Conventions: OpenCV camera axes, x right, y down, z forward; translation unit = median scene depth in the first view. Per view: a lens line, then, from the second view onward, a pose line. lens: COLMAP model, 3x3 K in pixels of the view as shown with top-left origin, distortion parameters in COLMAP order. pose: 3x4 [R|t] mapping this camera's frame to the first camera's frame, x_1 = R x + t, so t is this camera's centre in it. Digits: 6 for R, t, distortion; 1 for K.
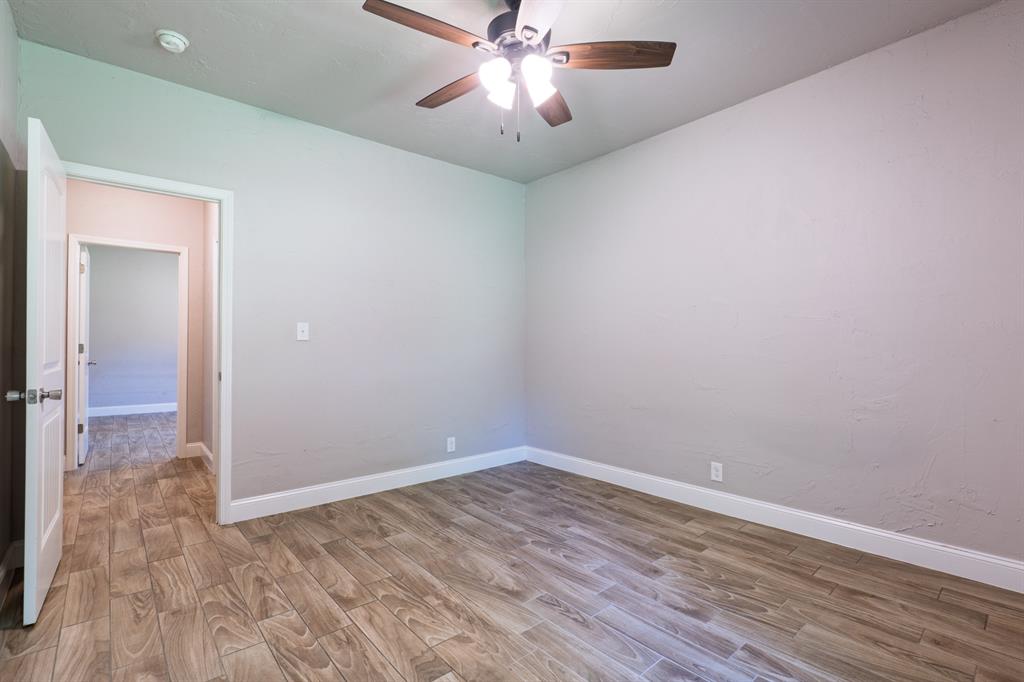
lens RADIAL K [[466.5, 0, 509.8], [0, 466.5, 337.5], [0, 0, 1]] dist [-0.010098, 0.000444]
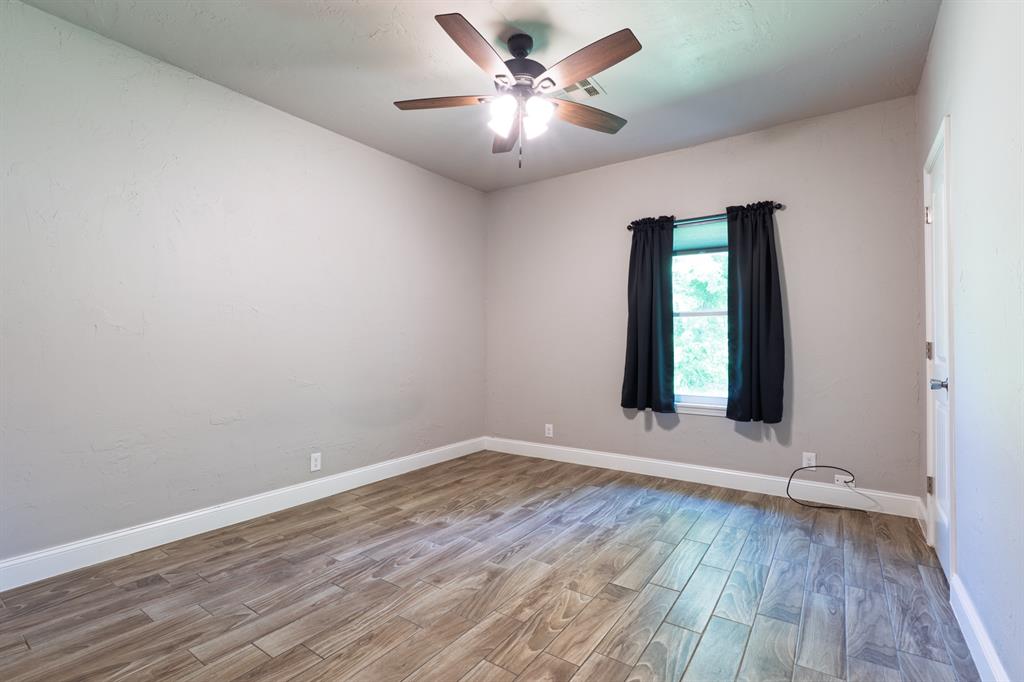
lens RADIAL K [[469.1, 0, 511.9], [0, 469.1, 339.3], [0, 0, 1]] dist [-0.010277, 0.000375]
pose [[-0.250098, 0.012937, 0.968134, -0.847565], [-0.016361, 0.999711, -0.017585, 0.022877], [-0.968082, -0.020238, -0.249814, 1.001487]]
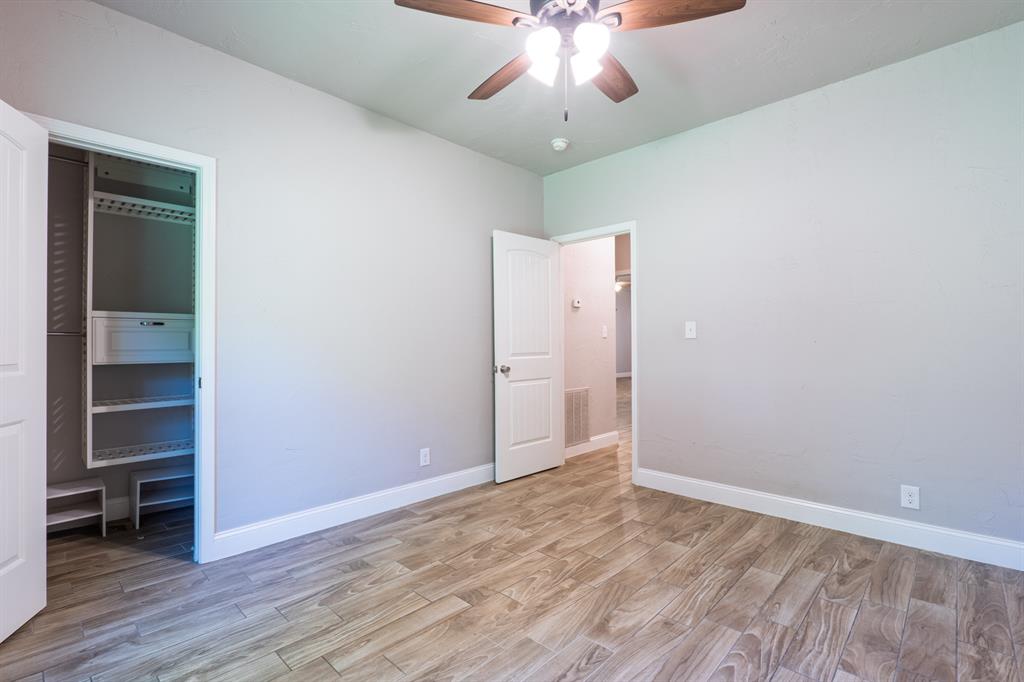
lens RADIAL K [[469.1, 0, 511.9], [0, 469.1, 339.3], [0, 0, 1]] dist [-0.010277, 0.000375]
pose [[0.101751, -0.008449, -0.994774, 0.700636], [0.021839, 0.999742, -0.006257, 0.008491], [0.994570, -0.021088, 0.101909, 0.609997]]
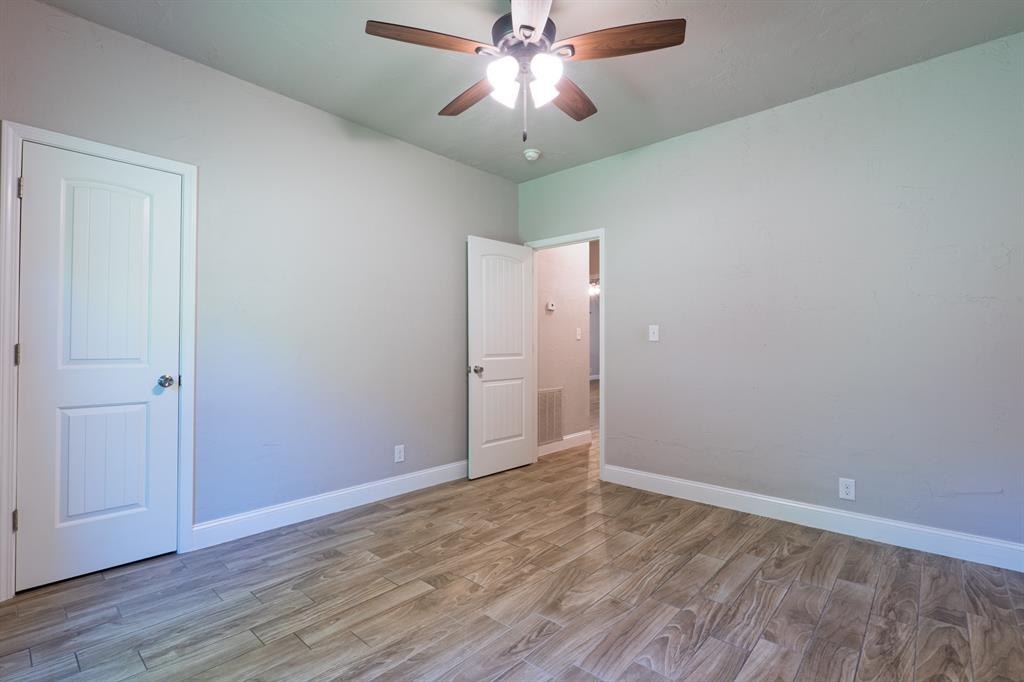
lens RADIAL K [[469.1, 0, 511.9], [0, 469.1, 339.3], [0, 0, 1]] dist [-0.010277, 0.000375]
pose [[0.131510, -0.011000, -0.991254, 0.767833], [0.015719, 0.999836, -0.009010, 0.008772], [0.991190, -0.014397, 0.131661, 0.643570]]
